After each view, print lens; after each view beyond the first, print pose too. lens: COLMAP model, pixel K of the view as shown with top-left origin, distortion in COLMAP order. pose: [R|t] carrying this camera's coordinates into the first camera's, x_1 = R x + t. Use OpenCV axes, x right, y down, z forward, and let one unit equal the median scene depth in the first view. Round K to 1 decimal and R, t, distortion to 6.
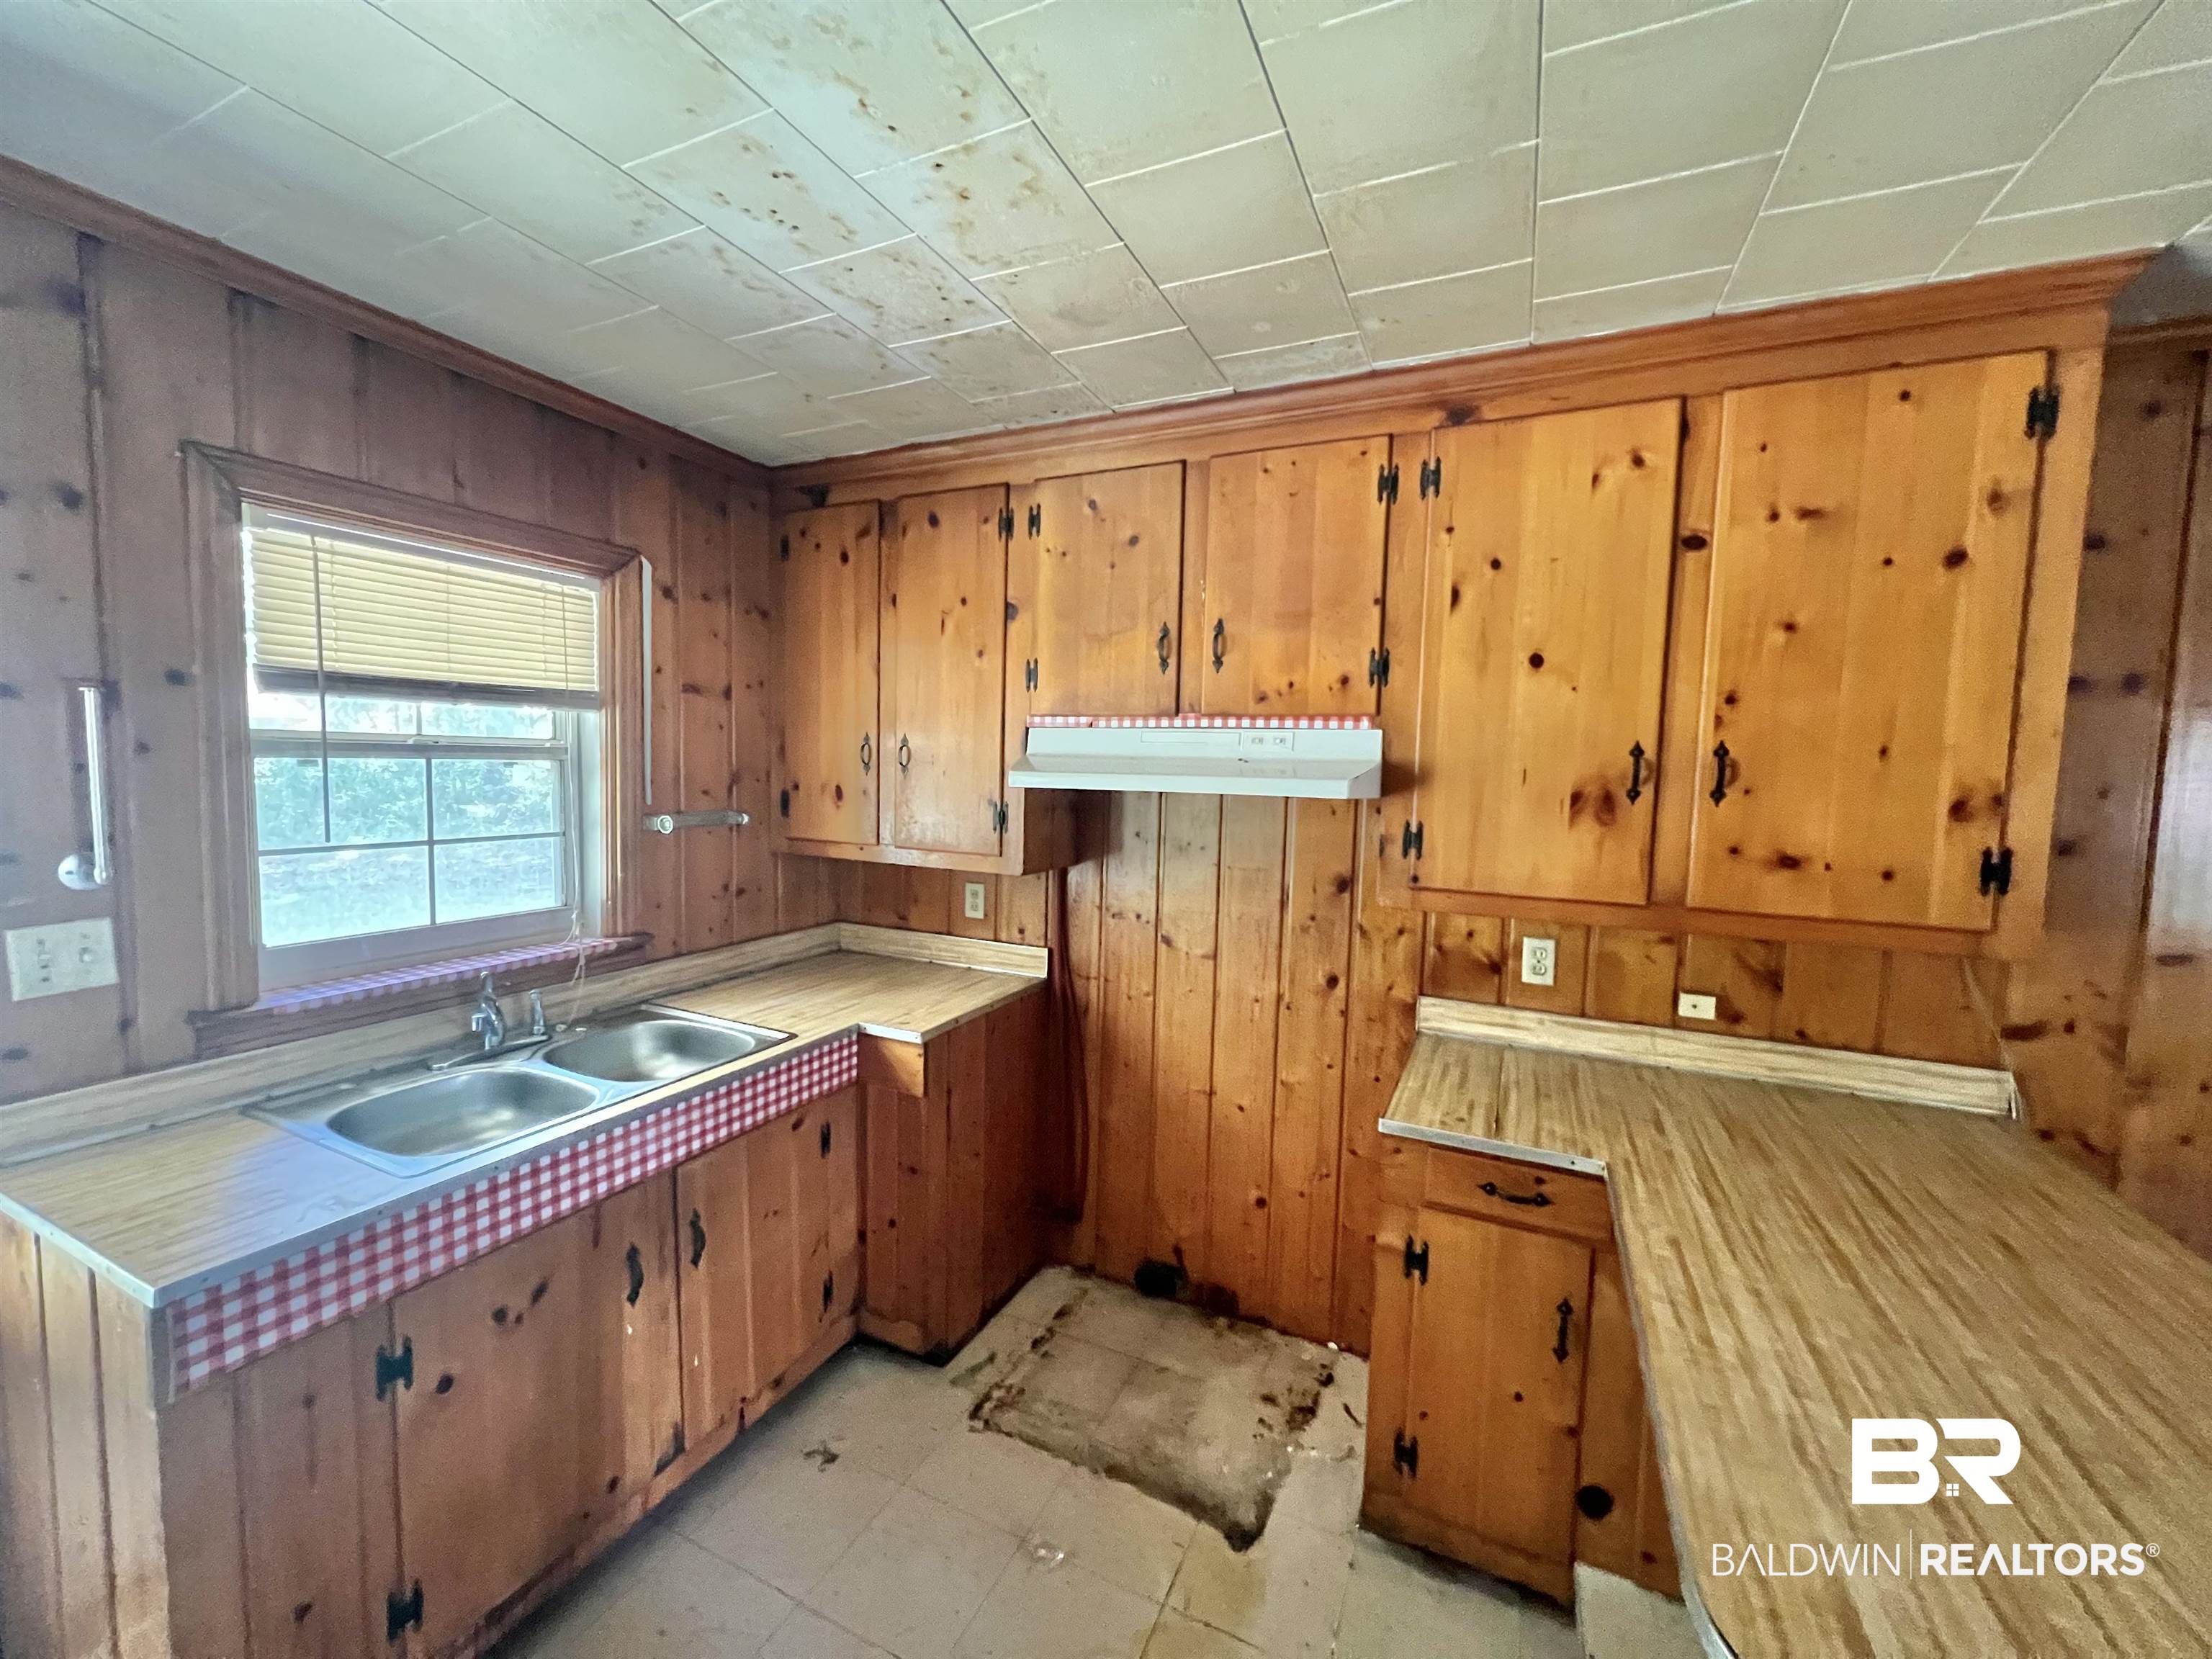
lens RADIAL K [[887.8, 0, 1096.1], [0, 887.8, 823.9], [0, 0, 1]] dist [0.005163, -0.000253]
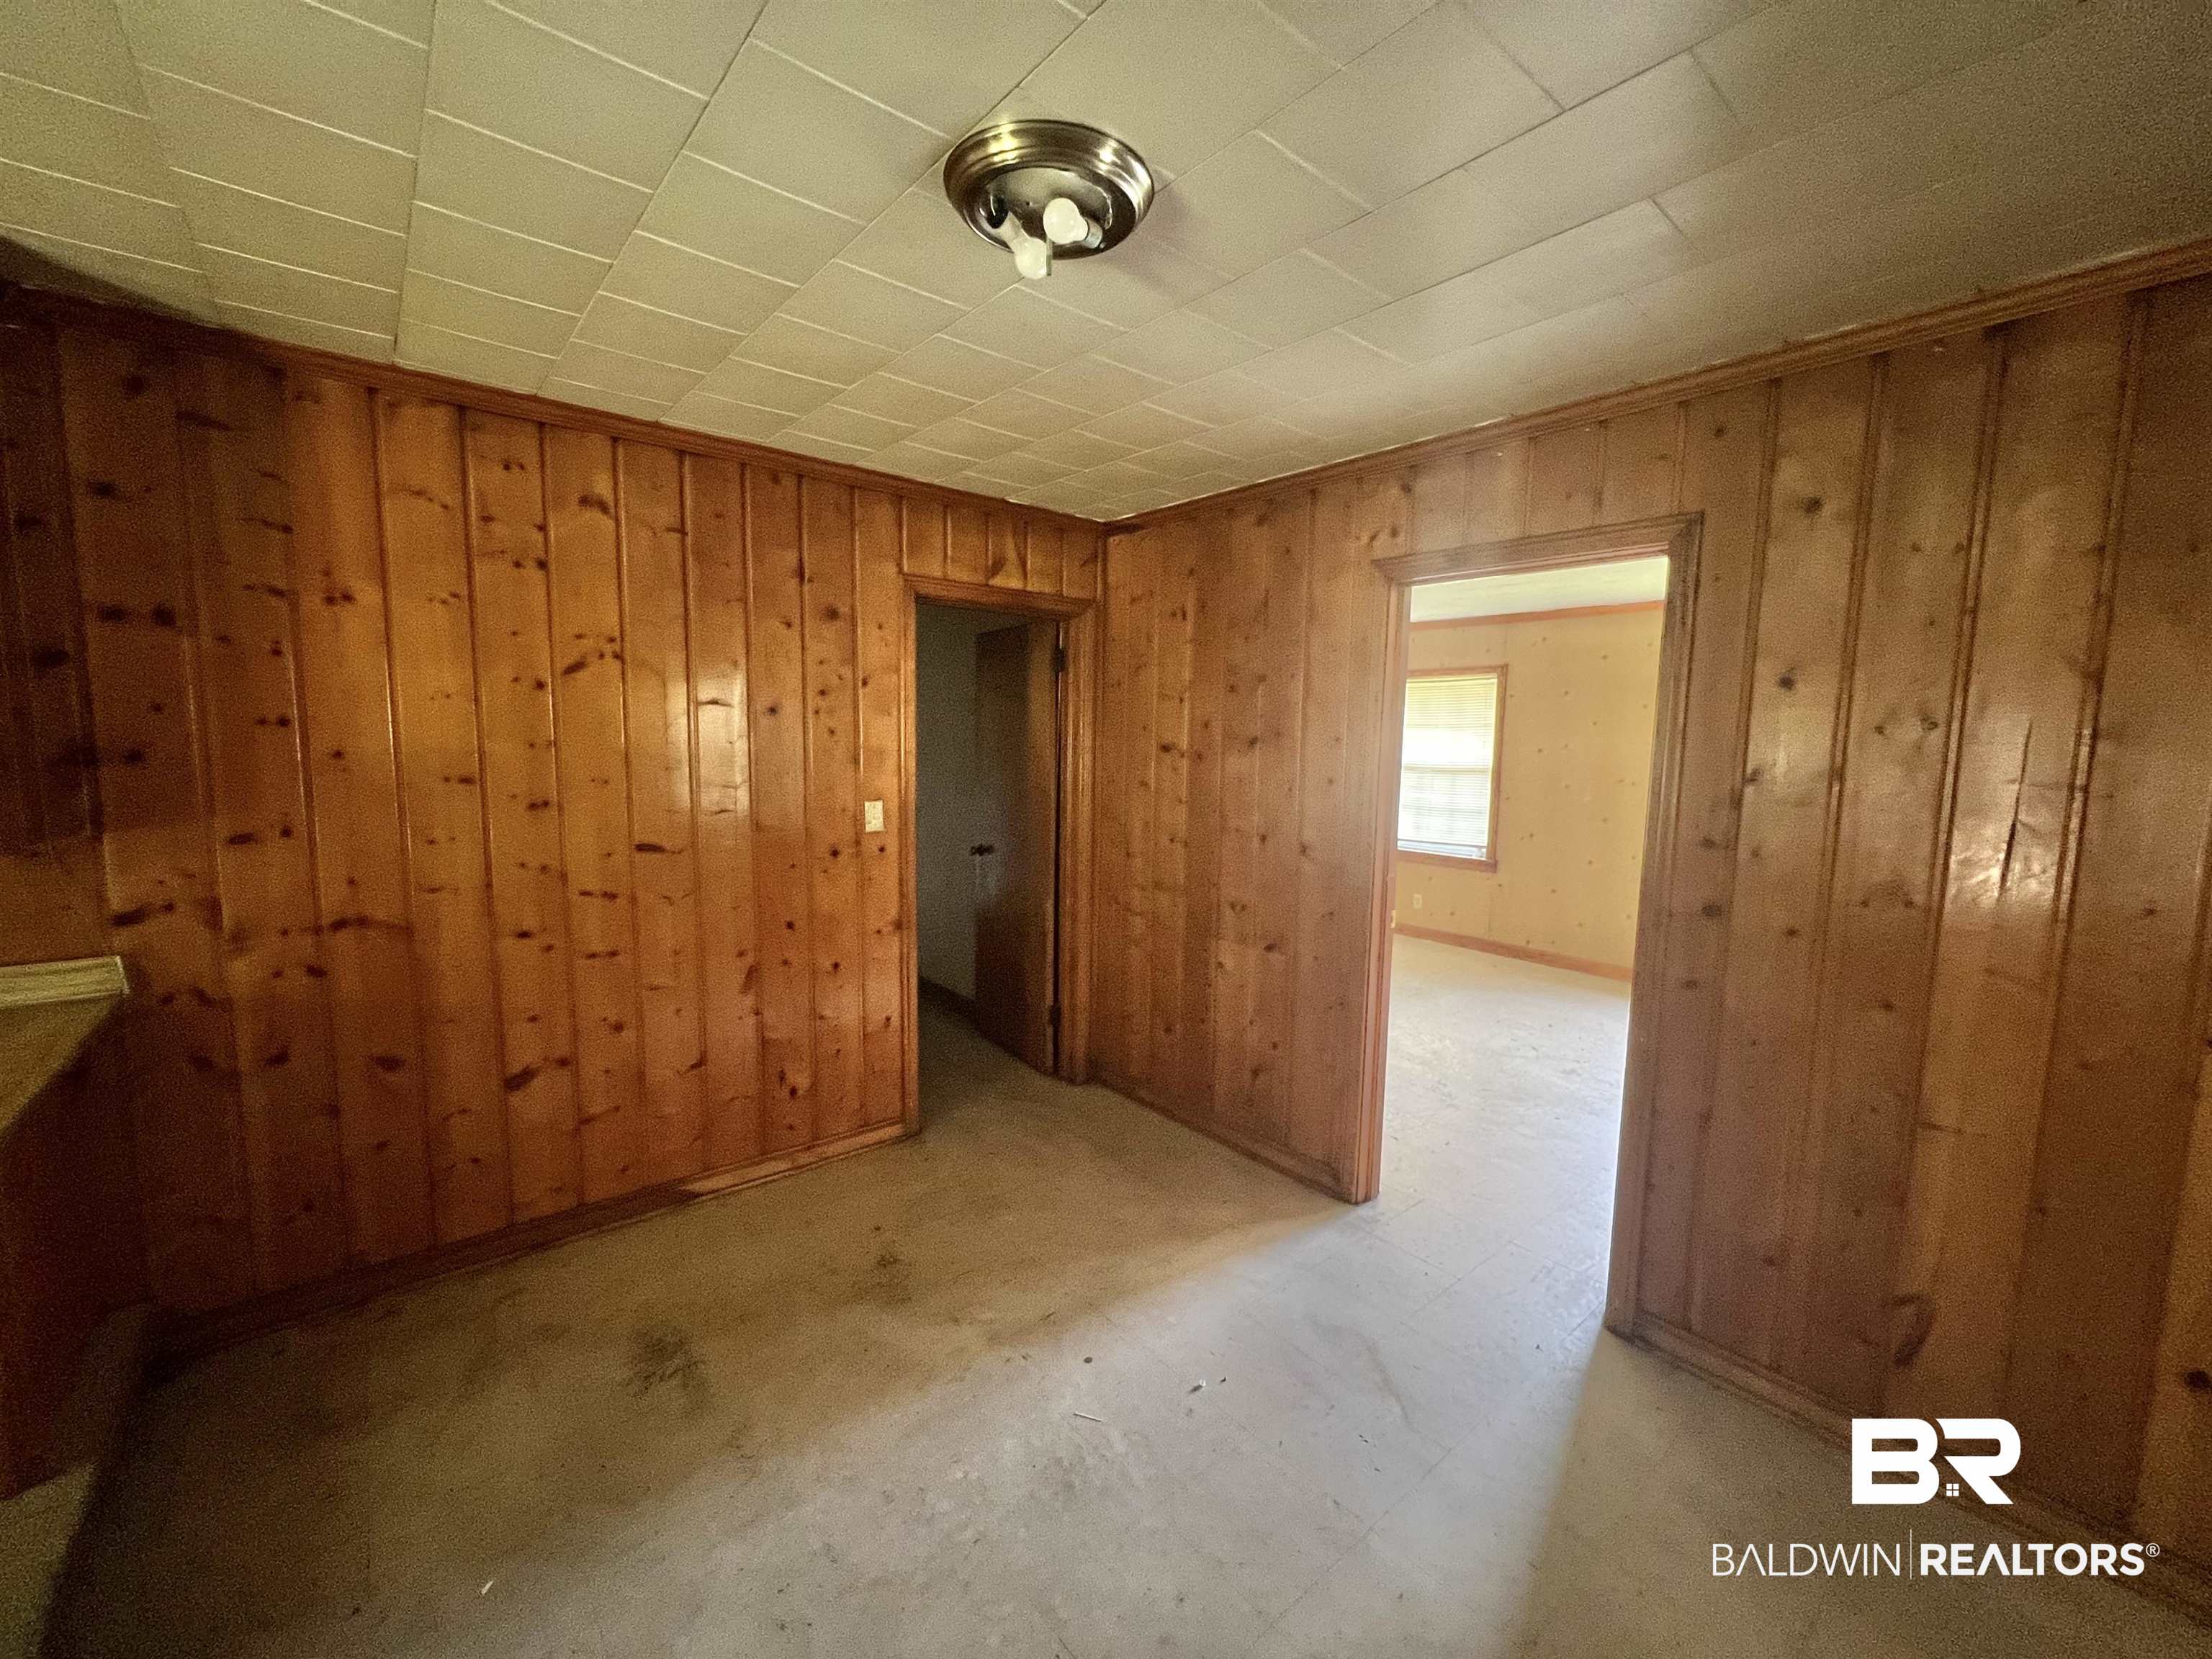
lens RADIAL K [[896.2, 0, 1101.7], [0, 896.2, 834.6], [0, 0, 1]] dist [0.000068, 0.000433]
pose [[0.433064, -0.121340, 0.893159, 0.464160], [0.063430, 0.992543, 0.104087, 0.069138], [-0.899129, 0.011576, 0.437531, -0.543188]]
